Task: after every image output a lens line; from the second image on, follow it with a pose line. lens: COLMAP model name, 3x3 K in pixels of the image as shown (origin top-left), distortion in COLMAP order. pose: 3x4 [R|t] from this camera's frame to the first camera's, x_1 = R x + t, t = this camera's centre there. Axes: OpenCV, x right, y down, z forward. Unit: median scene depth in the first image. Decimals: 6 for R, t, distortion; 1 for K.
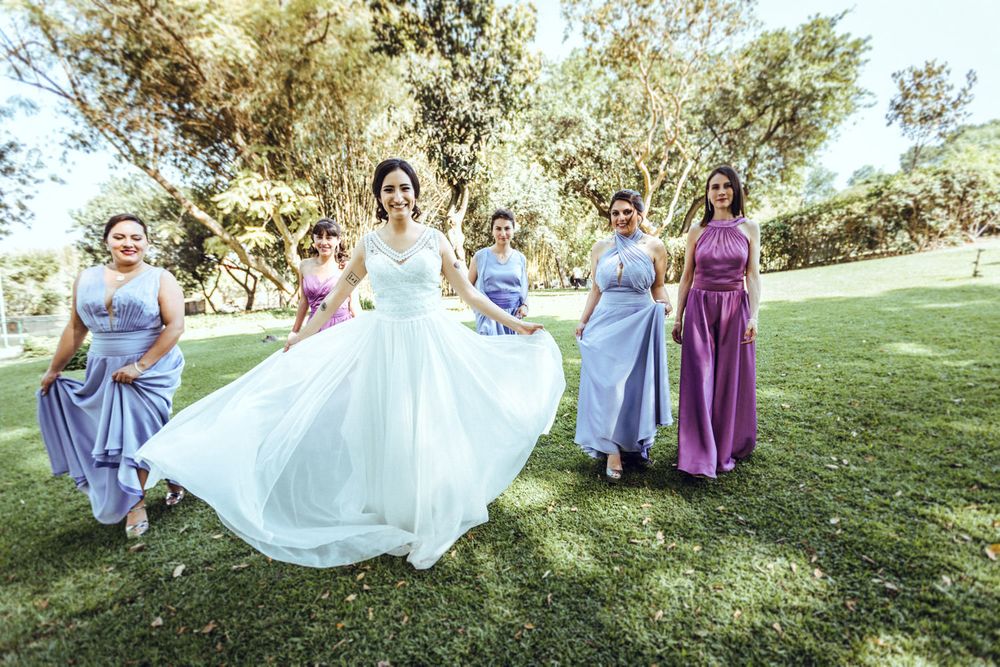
lens RADIAL K [[493.9, 0, 497.8], [0, 493.9, 331.4], [0, 0, 1]] dist [-0.003480, -0.000024]
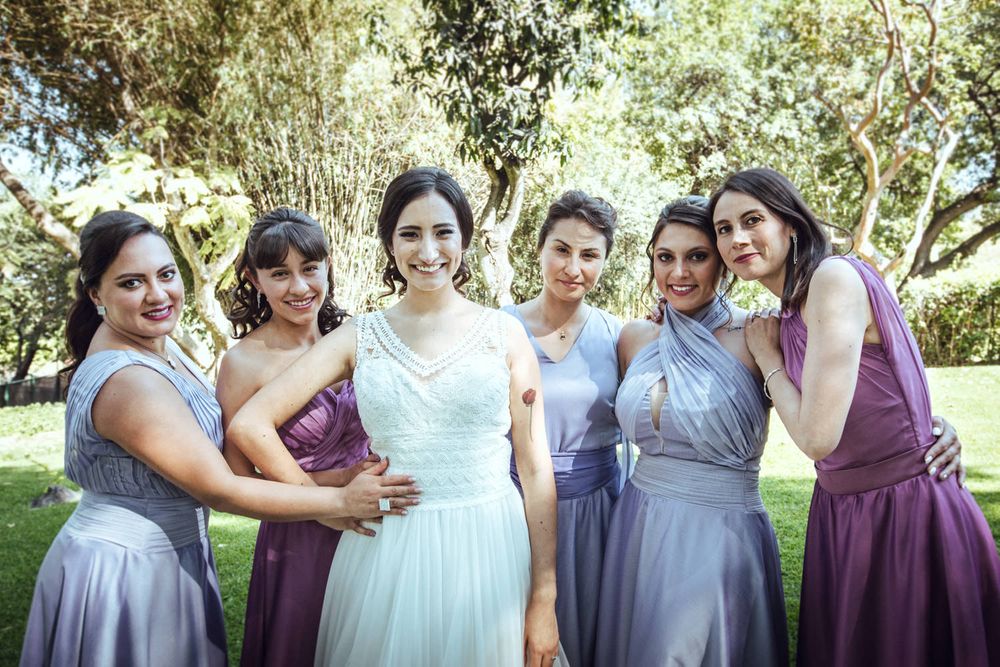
lens RADIAL K [[778.6, 0, 500.5], [0, 778.6, 333.1], [0, 0, 1]] dist [0.008380, 0.001180]
pose [[0.996467, 0.019423, -0.081708, -0.012850], [-0.028742, 0.993010, -0.114477, -0.031580], [0.078913, 0.116421, 0.990060, 0.186459]]
